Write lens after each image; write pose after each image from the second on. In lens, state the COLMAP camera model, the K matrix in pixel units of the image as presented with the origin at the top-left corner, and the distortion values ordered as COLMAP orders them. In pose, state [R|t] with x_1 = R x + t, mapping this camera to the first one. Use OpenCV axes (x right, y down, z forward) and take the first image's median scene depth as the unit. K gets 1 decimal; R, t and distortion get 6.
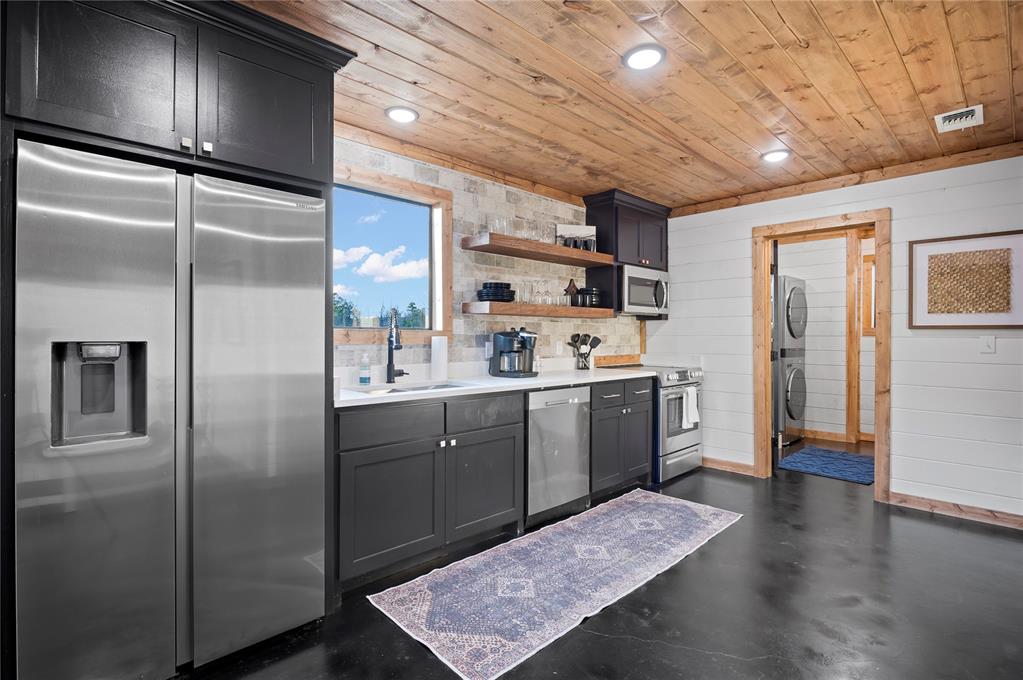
lens RADIAL K [[499.1, 0, 512.7], [0, 499.1, 336.3], [0, 0, 1]] dist [-0.003204, -0.000527]
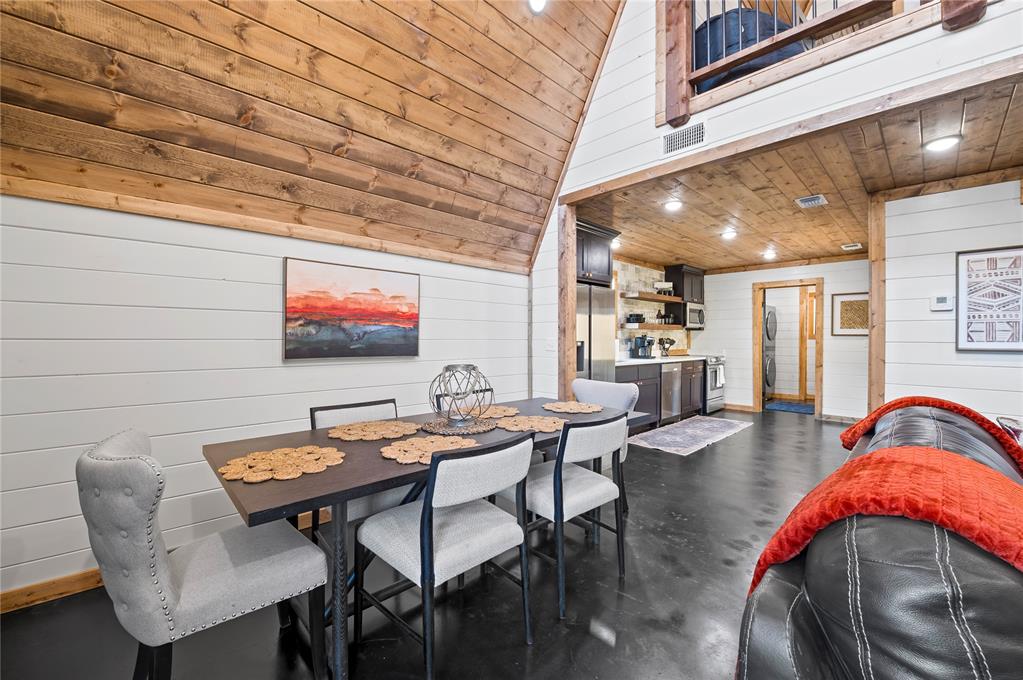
lens RADIAL K [[410.0, 0, 512.0], [0, 410.0, 341.6], [0, 0, 1]] dist [-0.019707, -0.000570]
pose [[0.999906, 0.000505, -0.013727, -0.436199], [-0.000428, 0.999984, 0.005592, 0.000317], [0.013729, -0.005586, 0.999890, -0.599239]]
